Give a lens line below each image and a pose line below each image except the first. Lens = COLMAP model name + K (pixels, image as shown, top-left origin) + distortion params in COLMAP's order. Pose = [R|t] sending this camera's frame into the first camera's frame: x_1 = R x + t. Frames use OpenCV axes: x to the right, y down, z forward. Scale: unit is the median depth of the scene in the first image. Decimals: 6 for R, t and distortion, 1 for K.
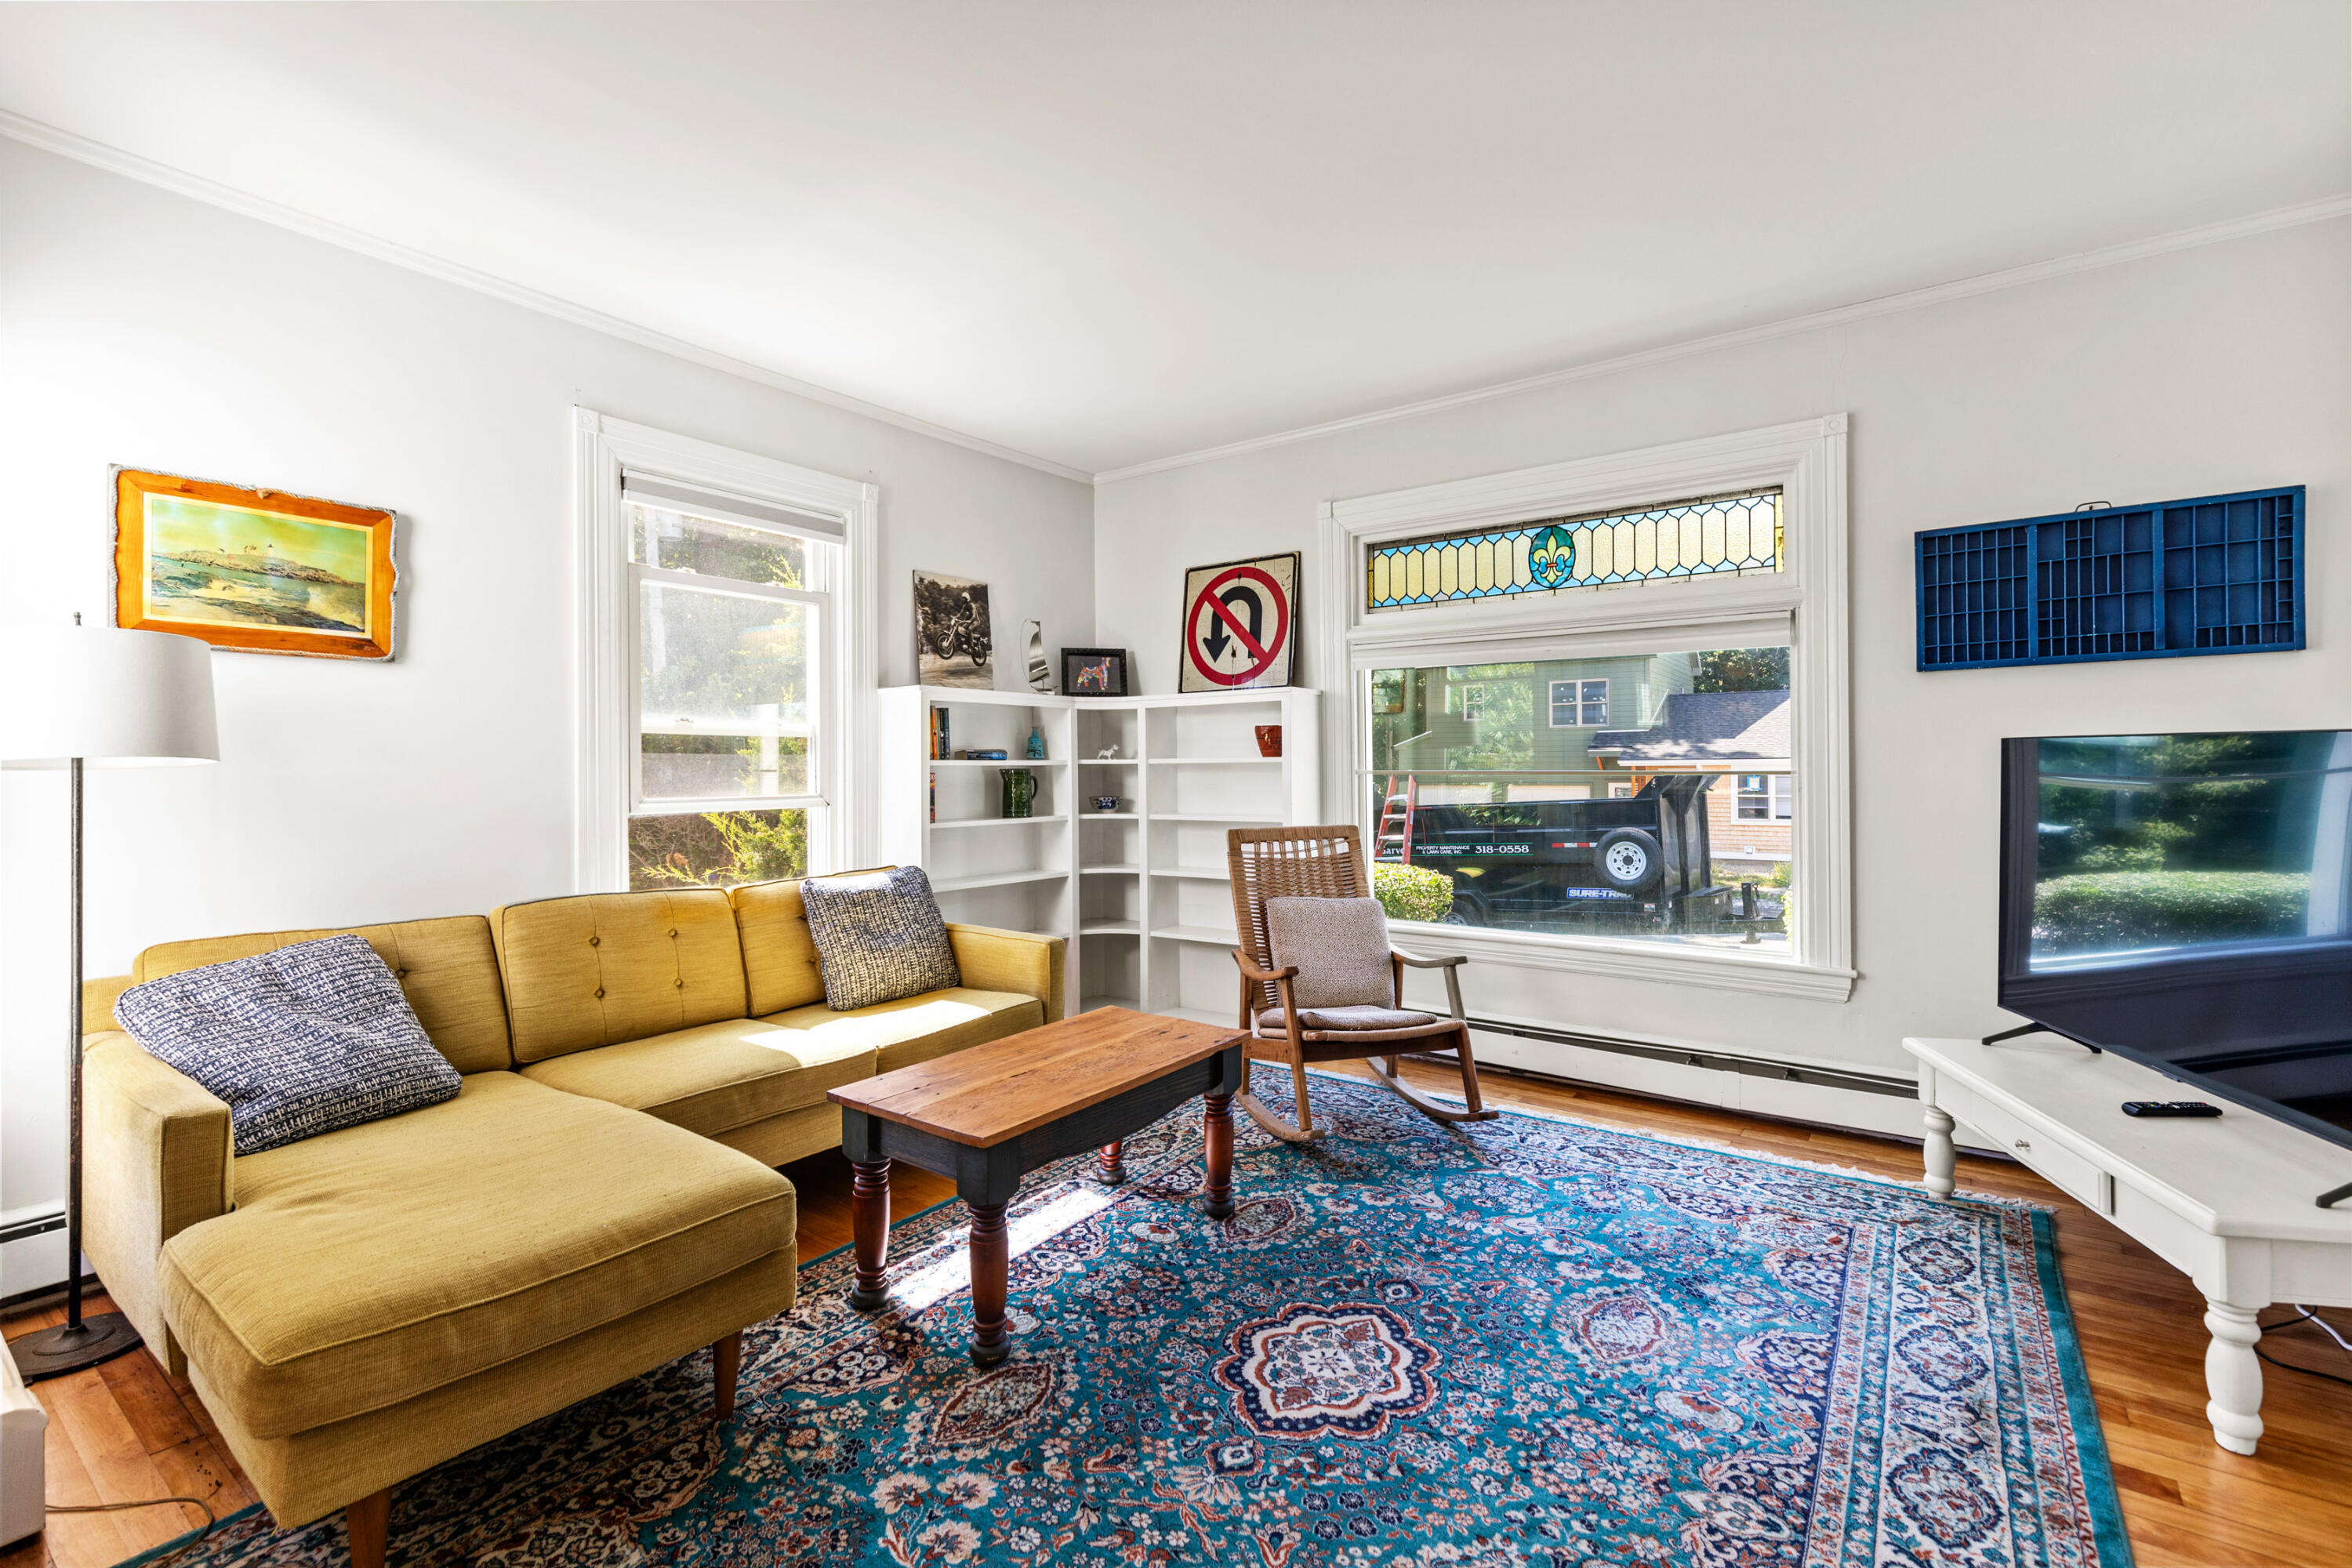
lens RADIAL K [[1049.3, 0, 1181.9], [0, 1049.3, 774.6], [0, 0, 1]] dist [0.005615, 0.000792]
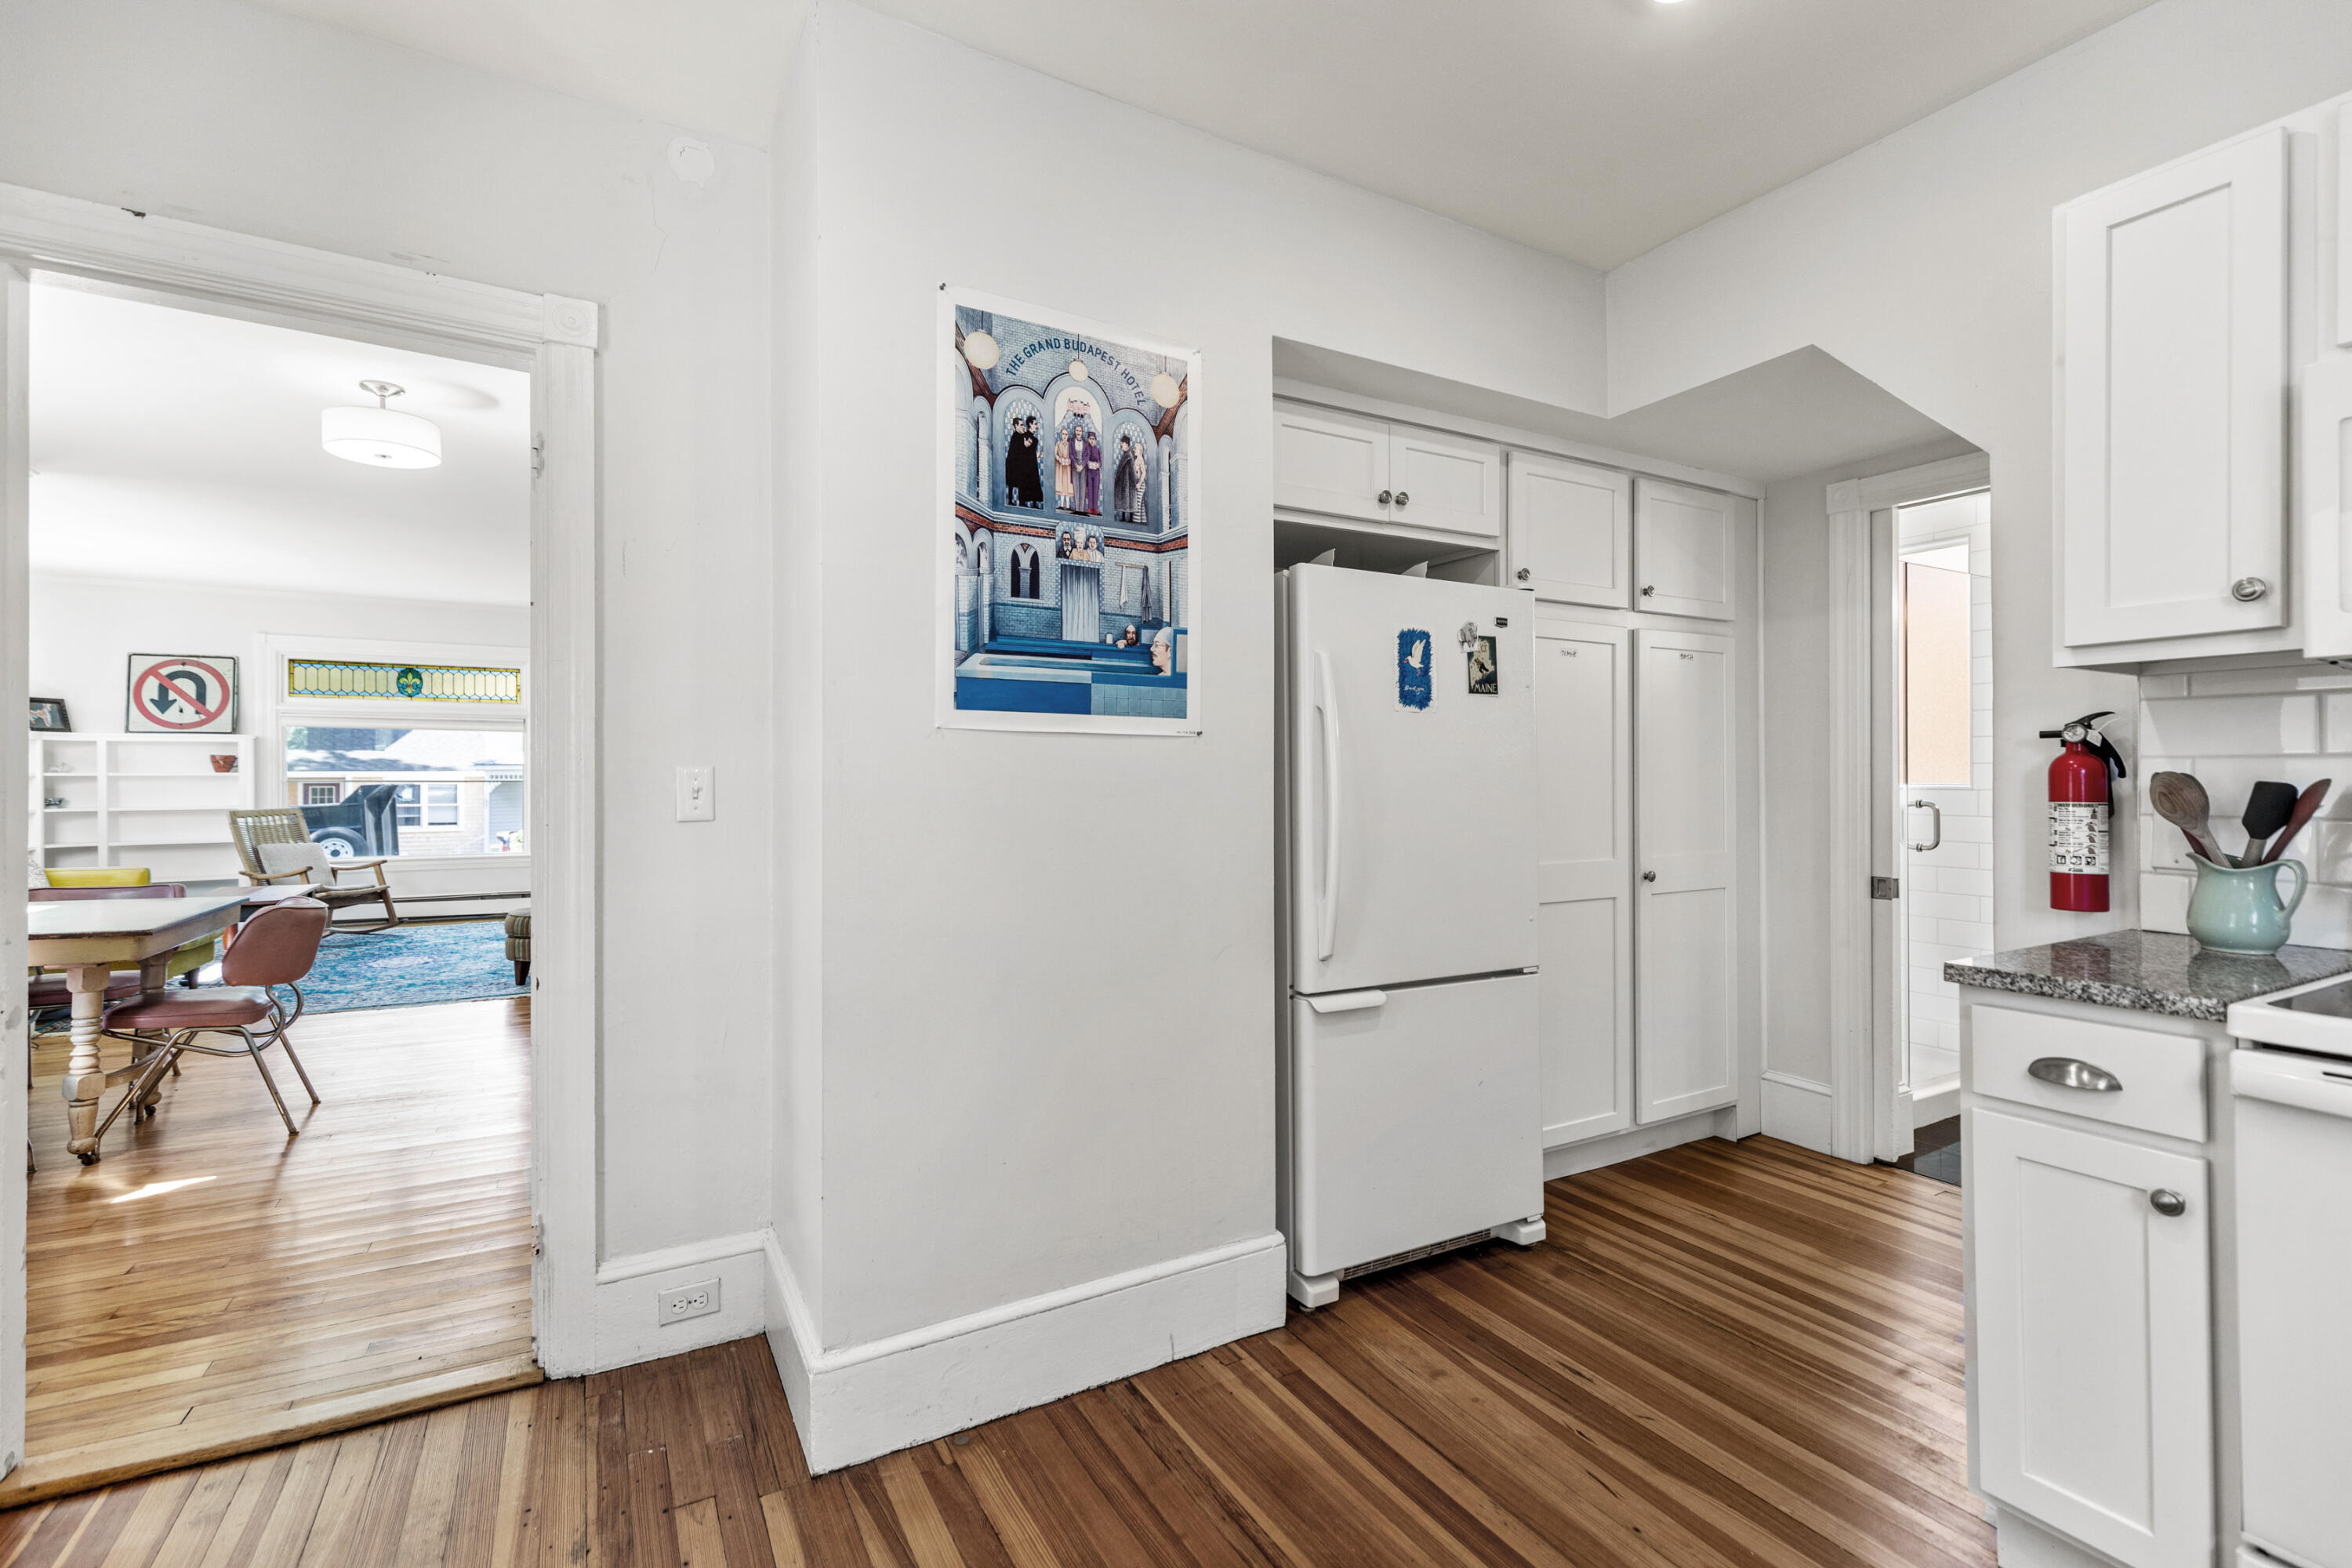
lens RADIAL K [[1049.3, 0, 1176.4], [0, 1049.3, 769.7], [0, 0, 1]] dist [0.005615, 0.000792]
pose [[0.407557, 0.009644, 0.913129, -0.883151], [0.004425, 0.999912, -0.012536, 0.007542], [-0.913169, 0.009149, 0.407478, -1.194580]]
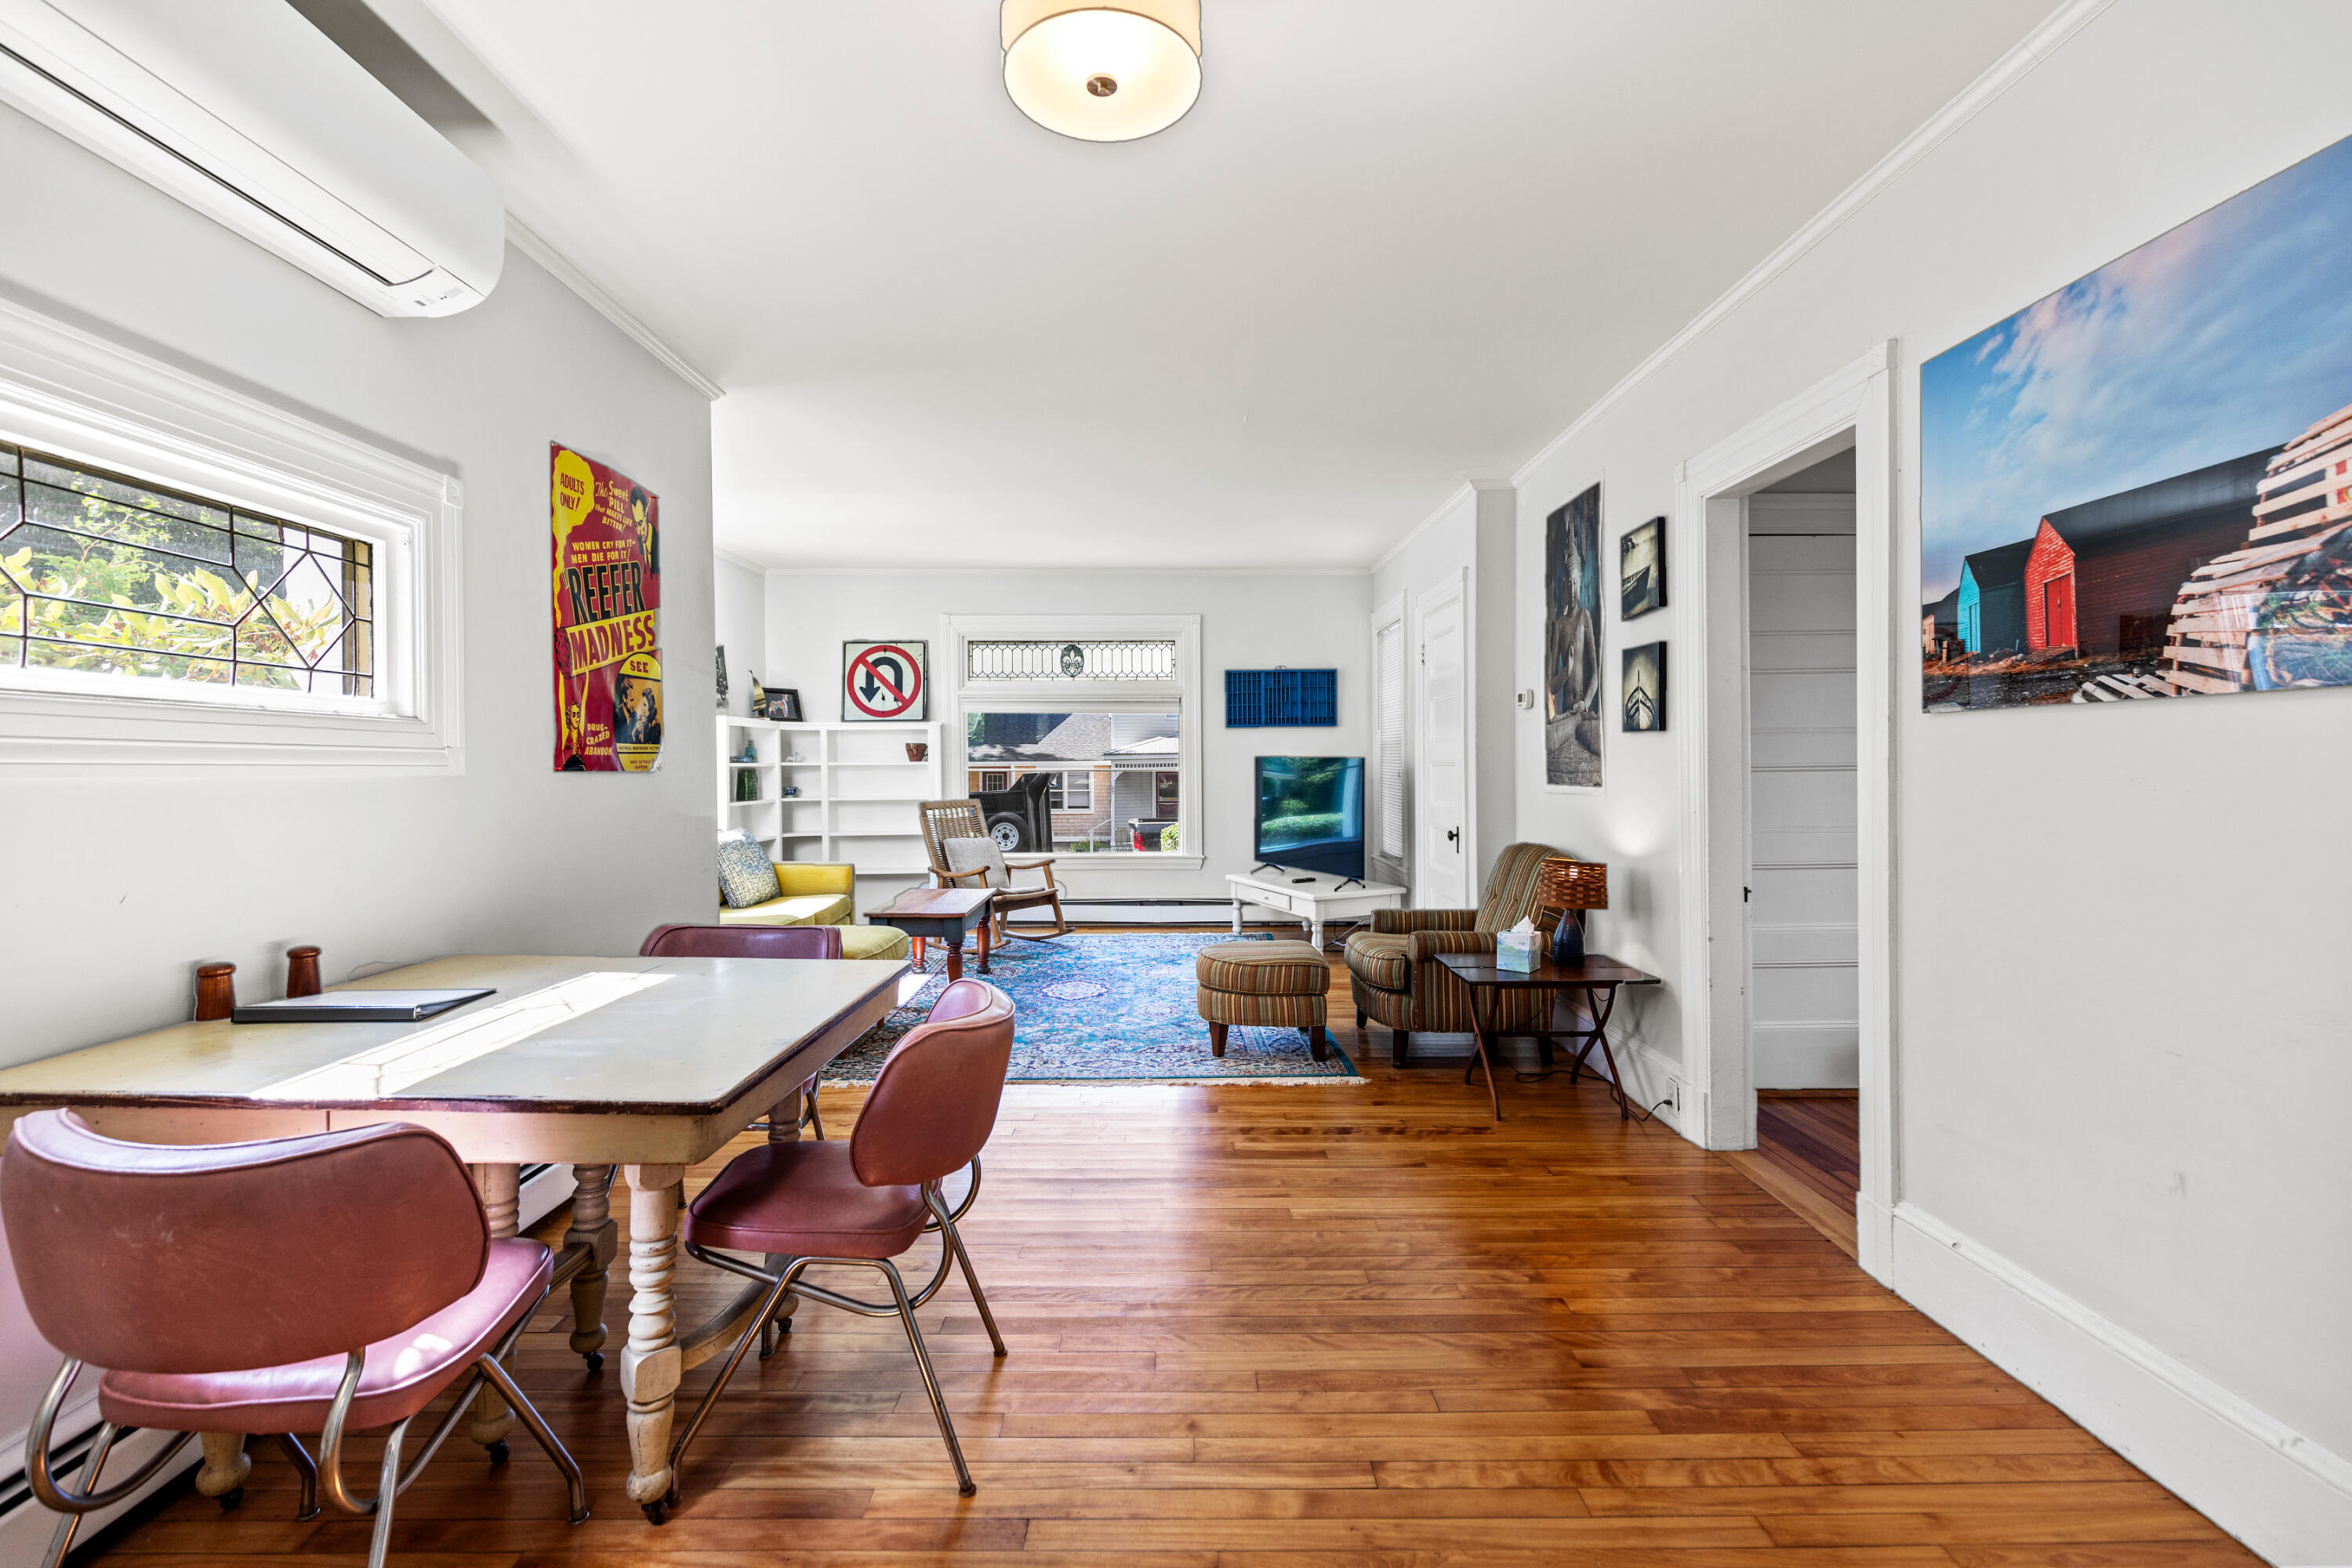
lens RADIAL K [[1049.3, 0, 1170.2], [0, 1049.3, 777.5], [0, 0, 1]] dist [0.005615, 0.000792]
pose [[0.804497, -0.005195, 0.593934, -0.590148], [0.003835, 0.999986, 0.003552, 0.004359], [-0.593944, -0.000580, 0.804506, -0.607319]]
